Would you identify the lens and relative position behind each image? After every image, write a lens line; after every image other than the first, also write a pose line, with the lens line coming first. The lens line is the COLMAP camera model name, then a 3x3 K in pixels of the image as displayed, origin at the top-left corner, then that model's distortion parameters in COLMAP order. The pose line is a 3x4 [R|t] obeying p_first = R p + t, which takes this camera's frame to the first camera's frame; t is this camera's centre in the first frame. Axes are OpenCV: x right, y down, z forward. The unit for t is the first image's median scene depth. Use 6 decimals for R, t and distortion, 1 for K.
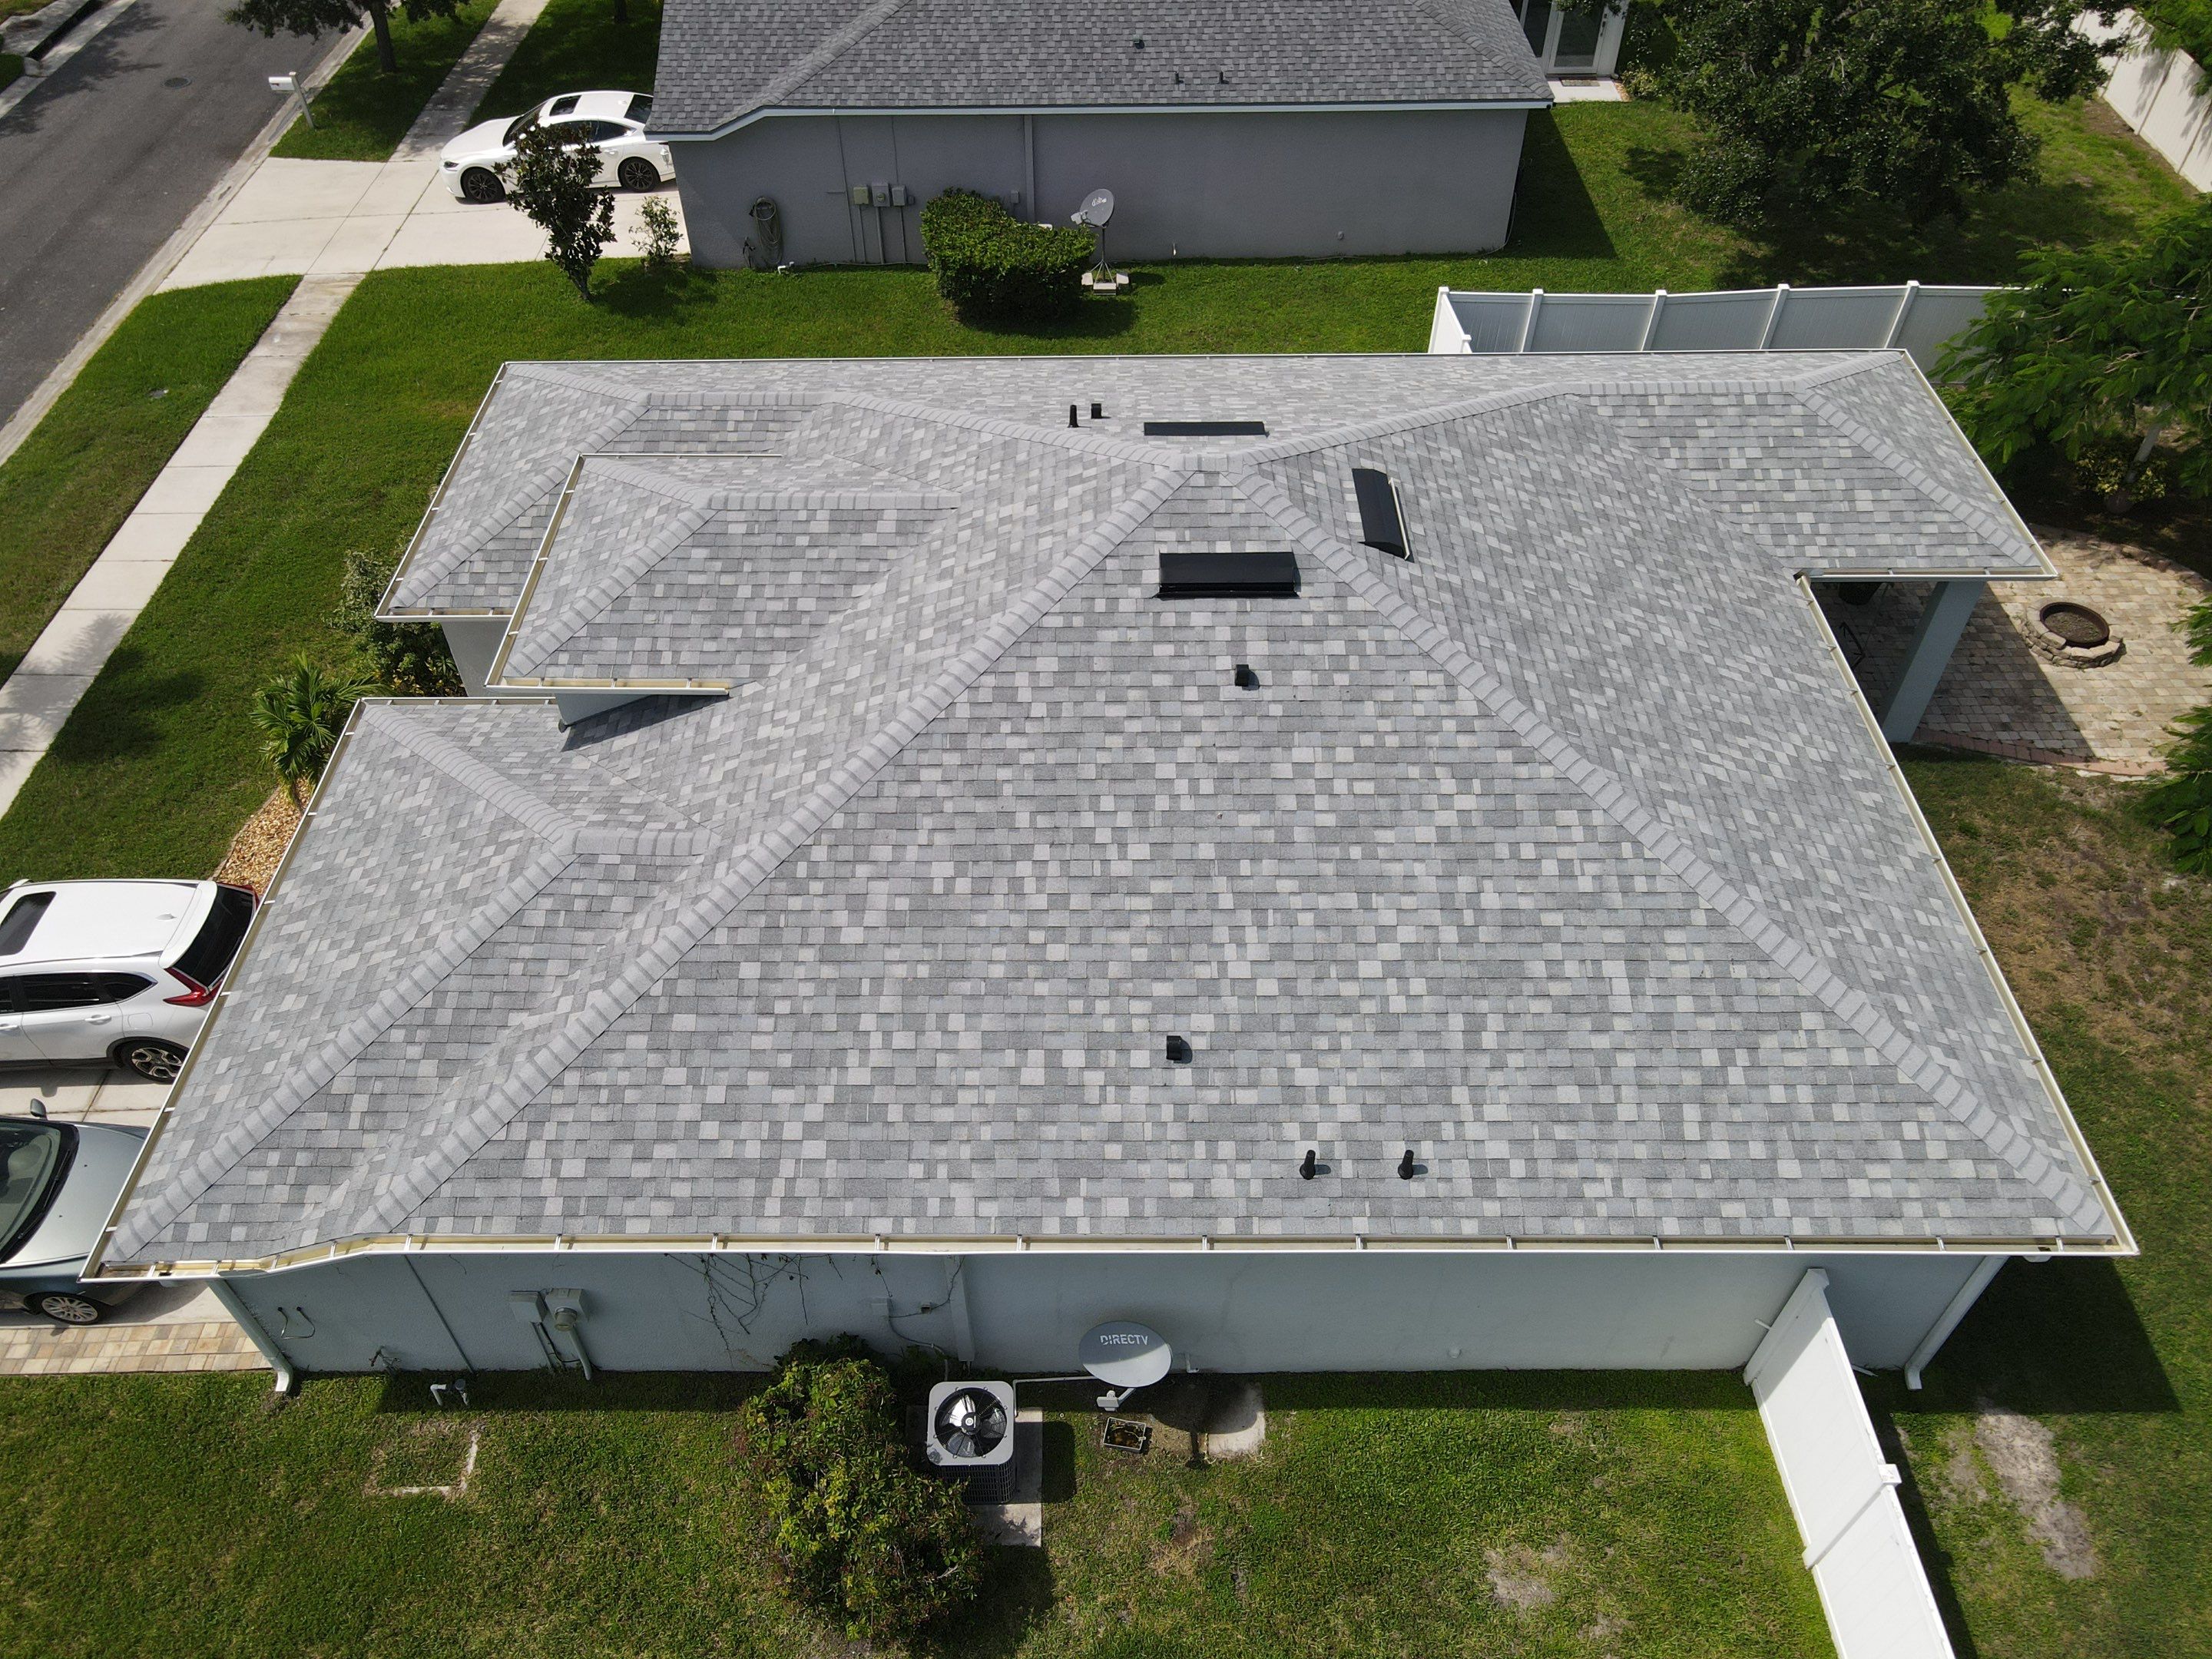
lens RADIAL K [[1634.6, 0, 1071.5], [0, 1634.6, 829.5], [0, 0, 1]] dist [-0.013563, 0.035775]
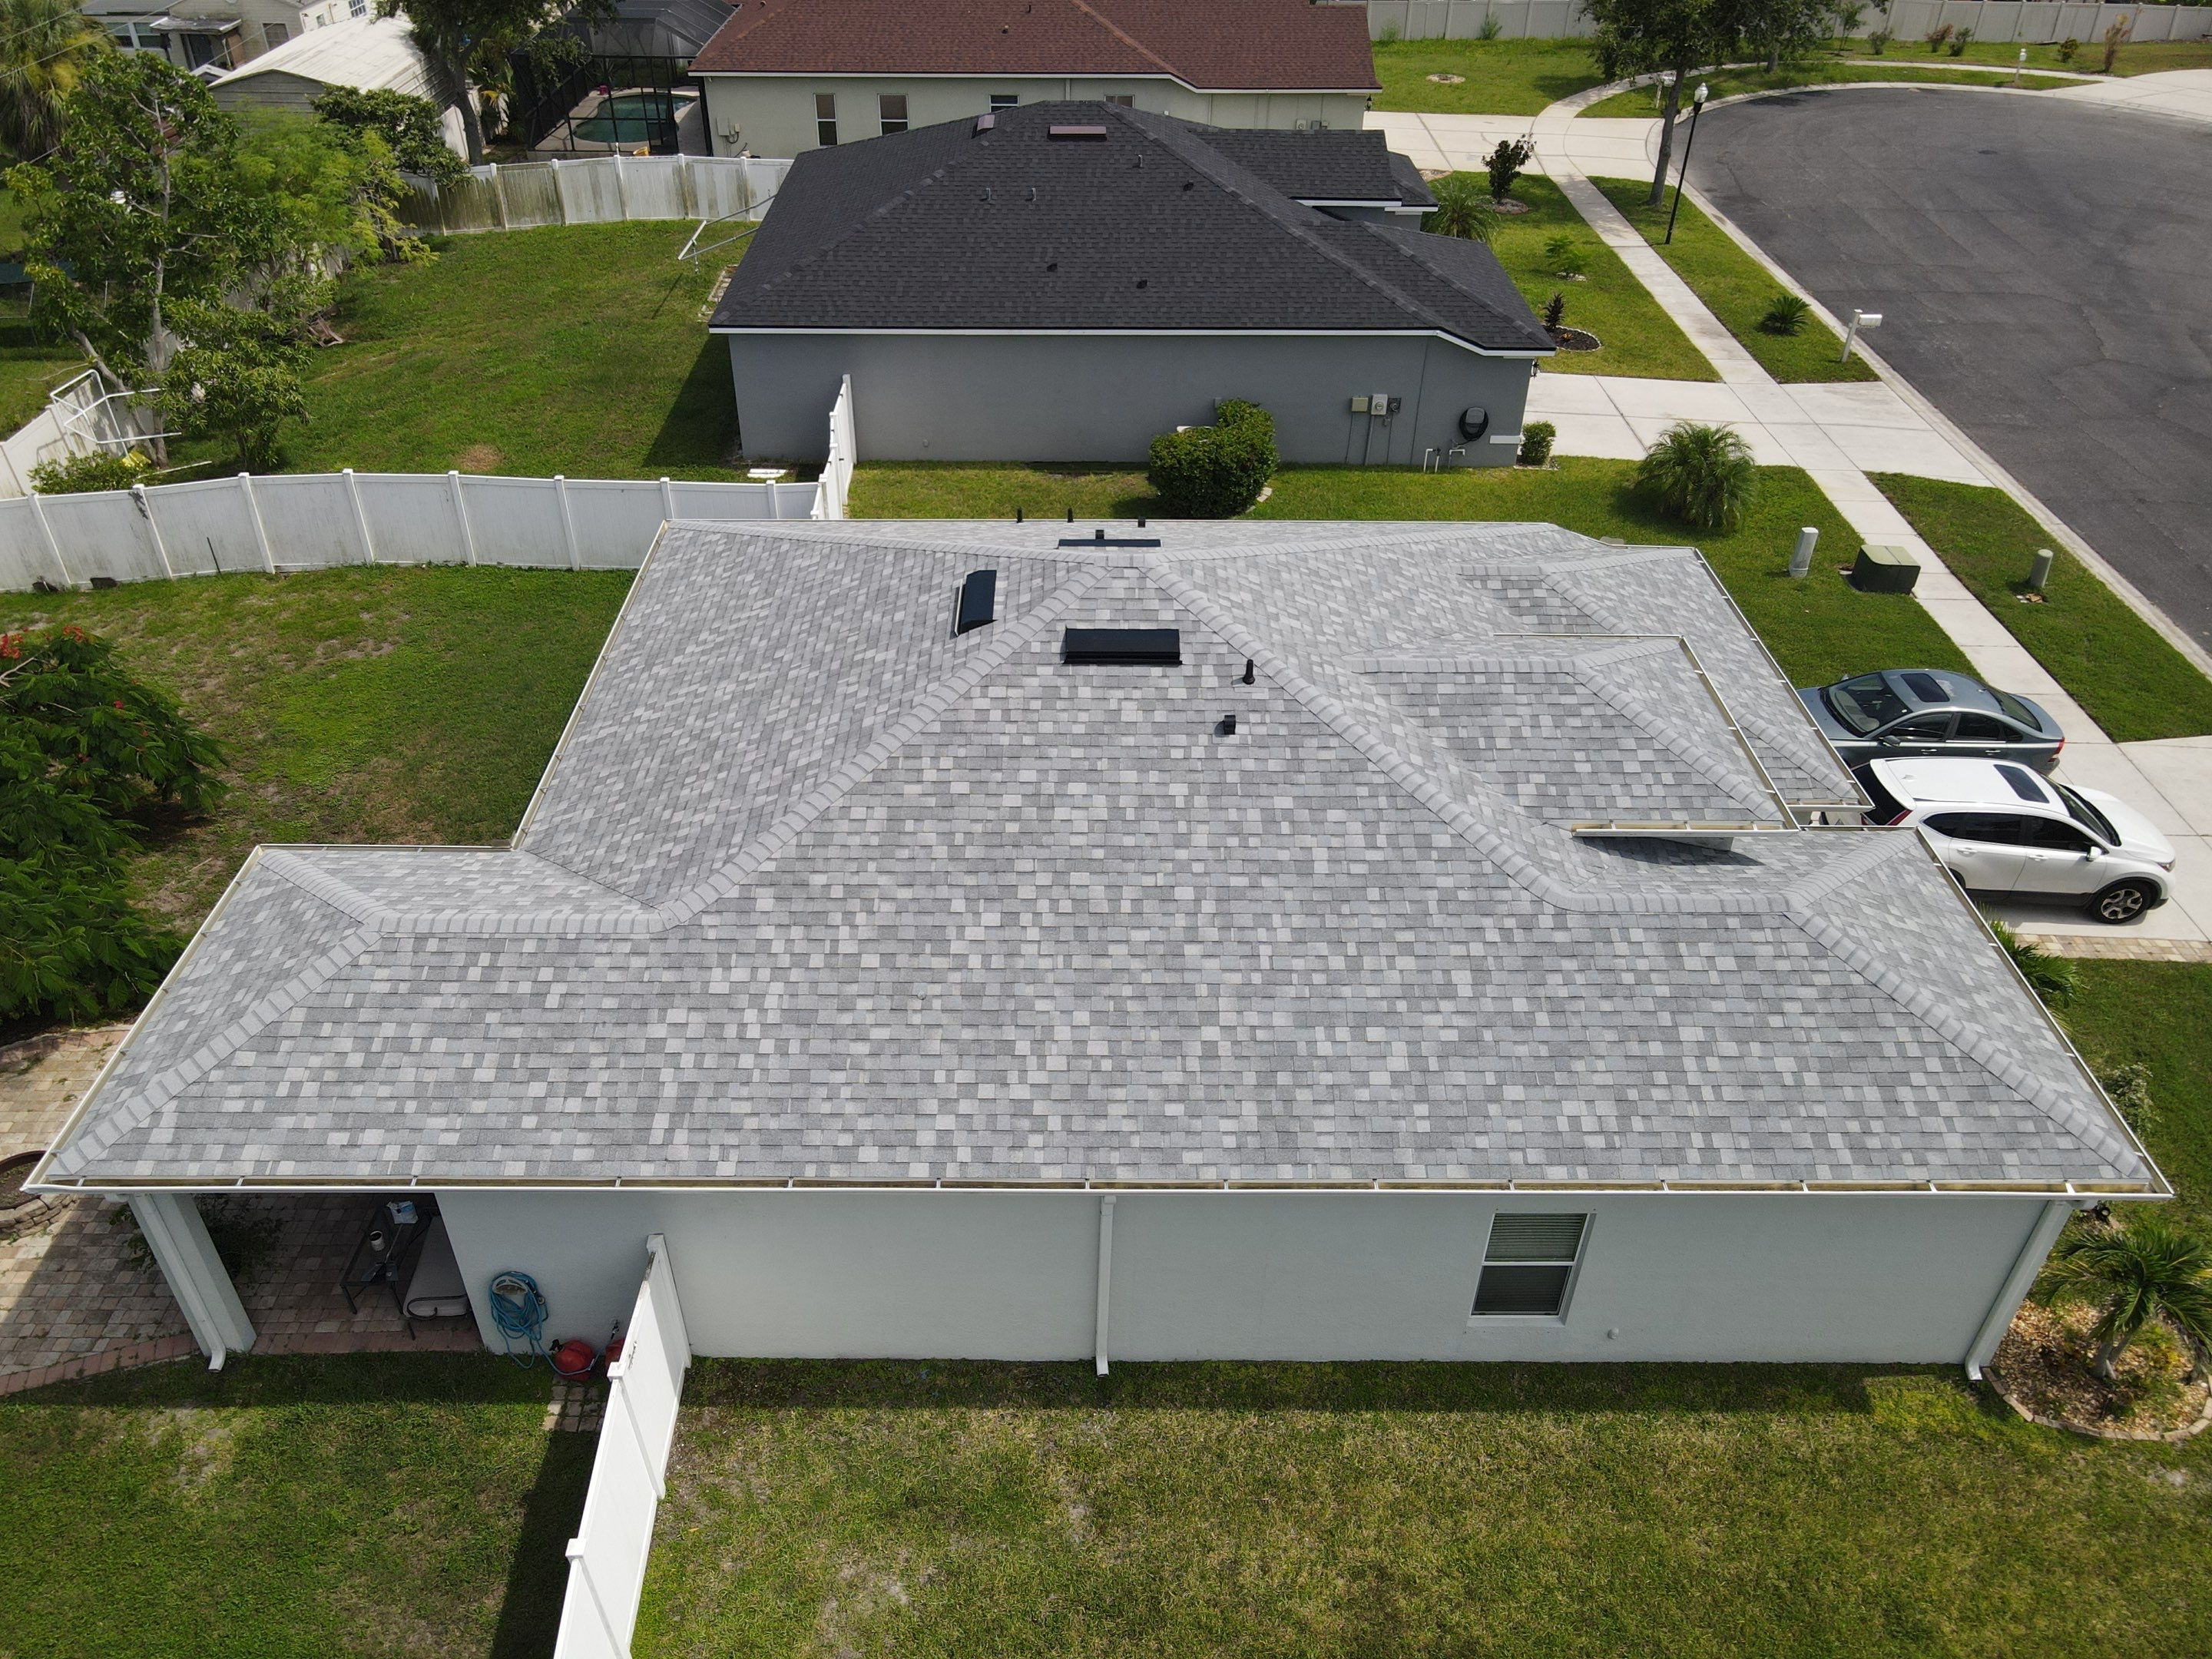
lens RADIAL K [[1634.6, 0, 1073.2], [0, 1634.6, 814.9], [0, 0, 1]] dist [-0.013563, 0.035775]
pose [[-0.999832, 0.018279, -0.001076, 0.131878], [0.001608, 0.146211, 0.989252, -1.443646], [0.018240, 0.989084, -0.146216, 1.428381]]
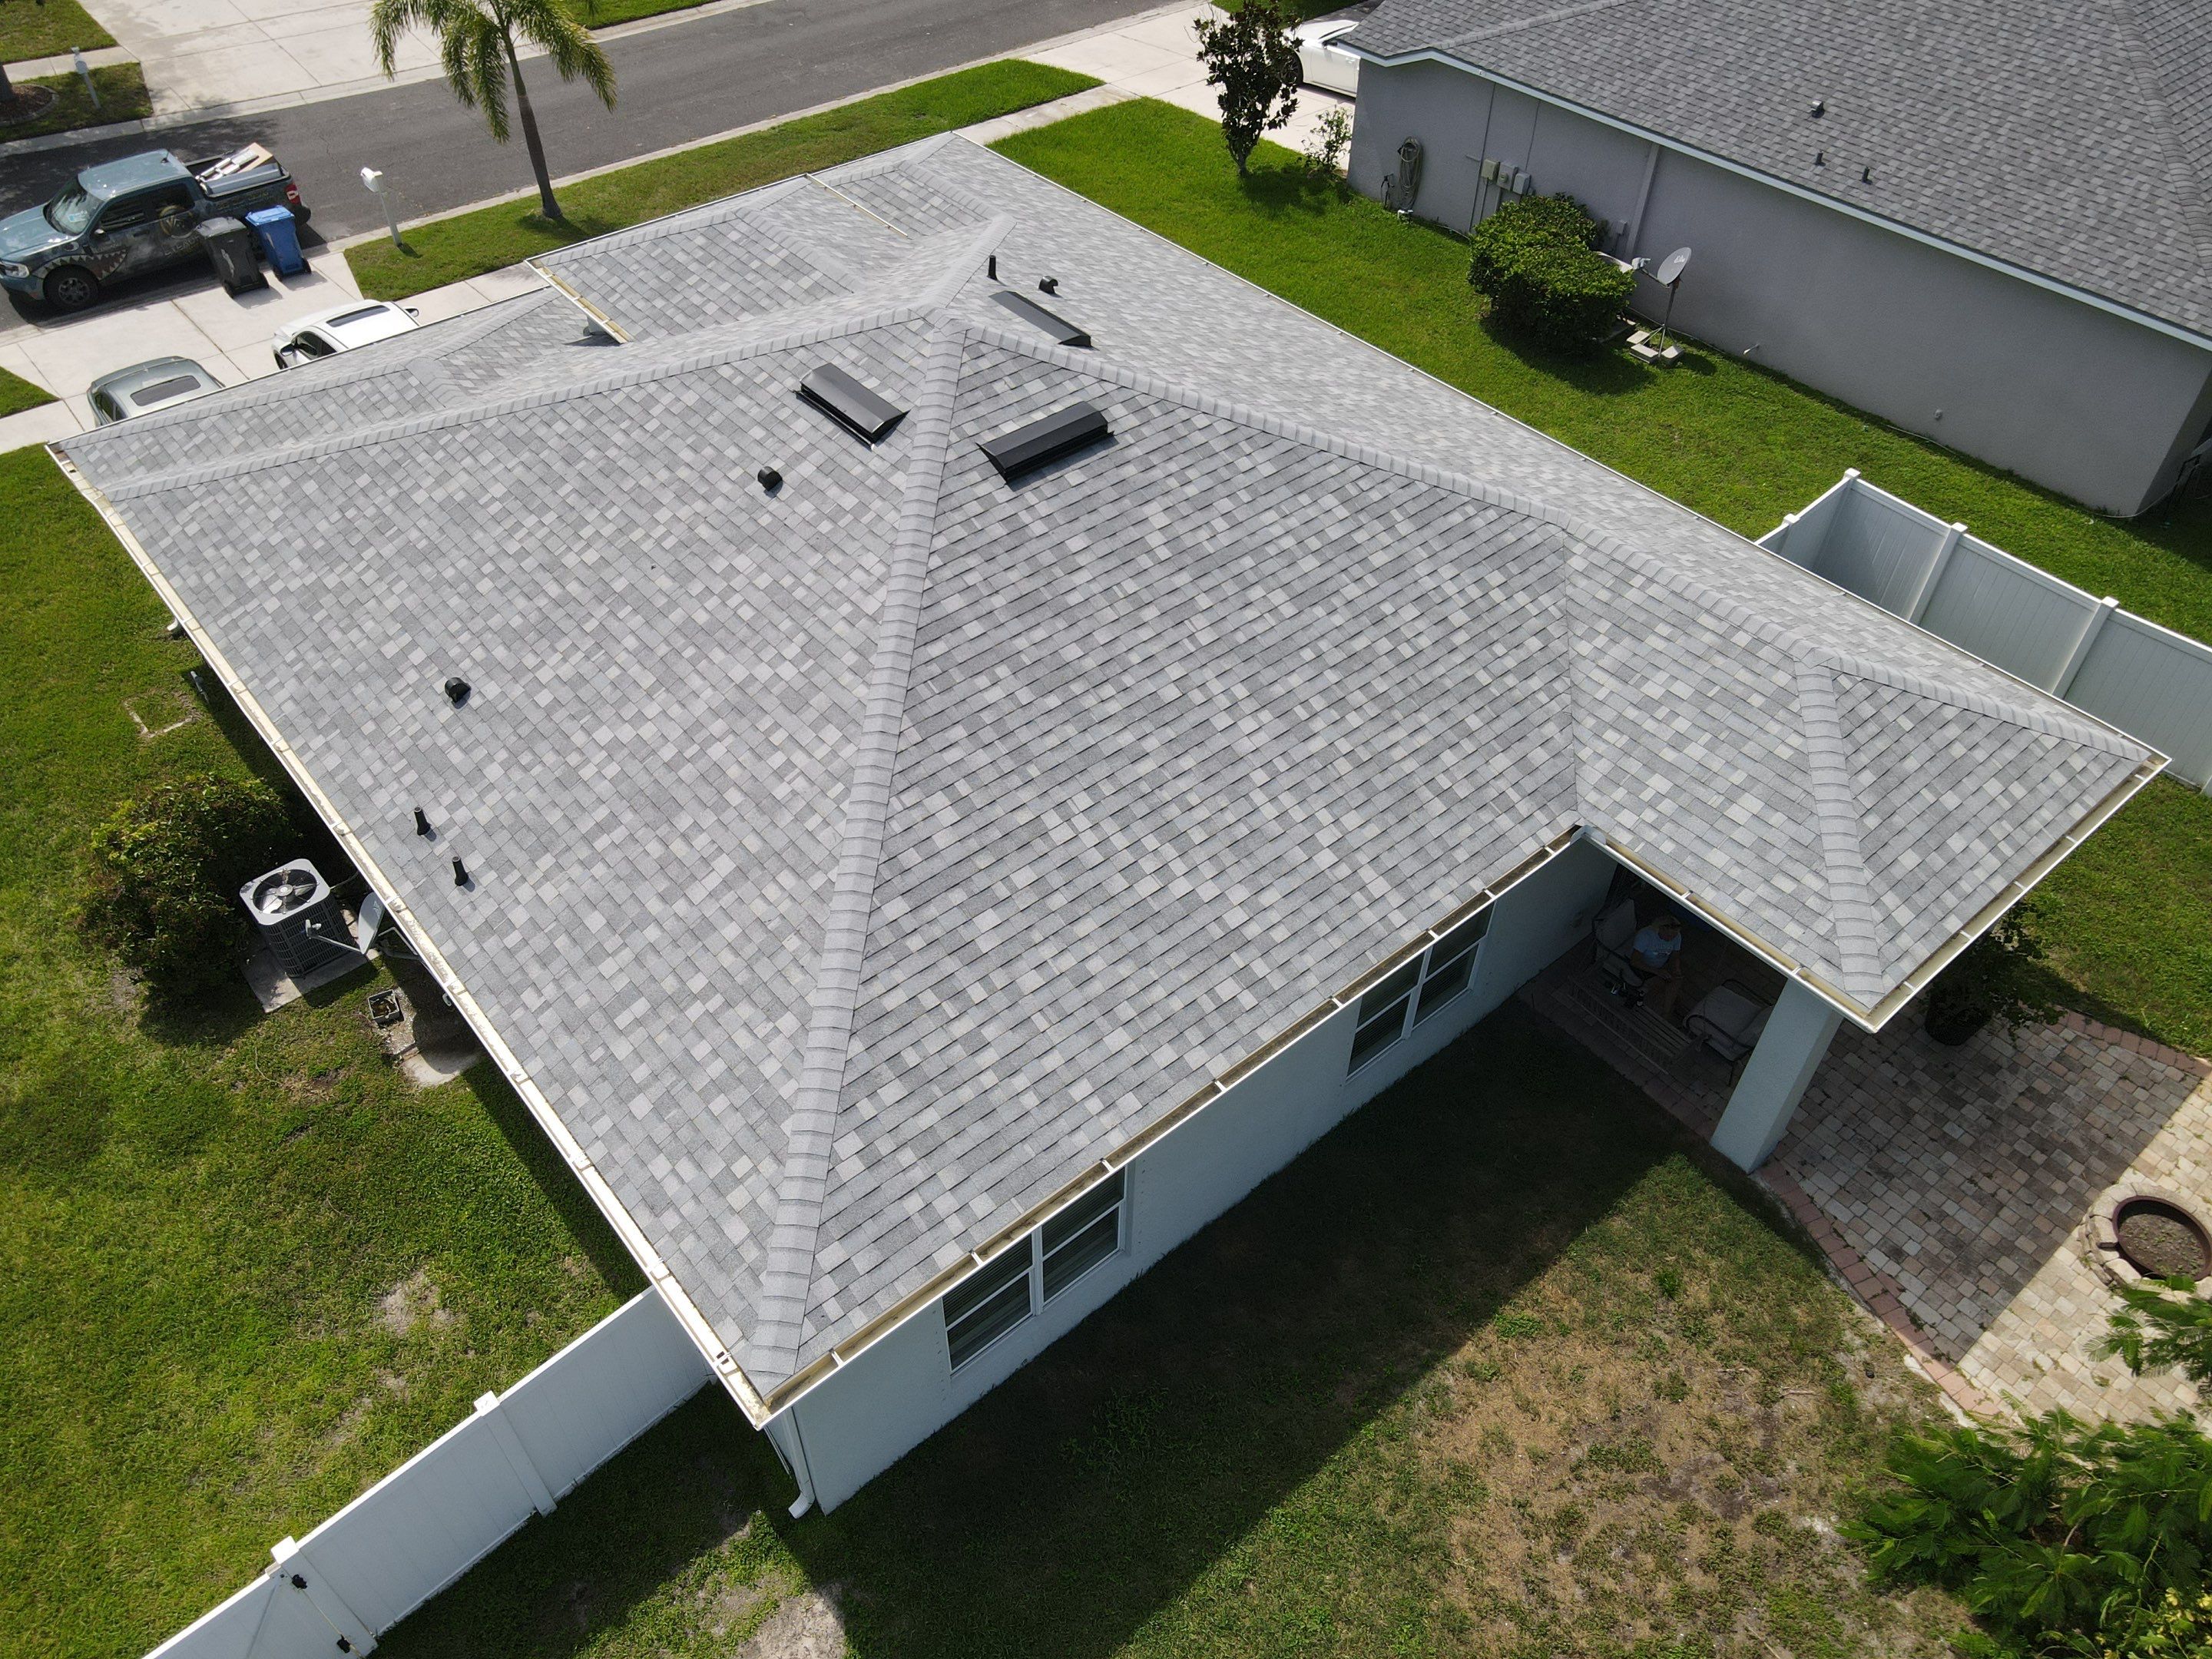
lens RADIAL K [[1634.6, 0, 1062.3], [0, 1634.6, 822.2], [0, 0, 1]] dist [-0.013563, 0.035775]
pose [[0.642377, 0.547935, -0.535835, 0.886366], [-0.555553, 0.814552, 0.166930, -0.190417], [0.527932, 0.190453, 0.827656, 0.281752]]
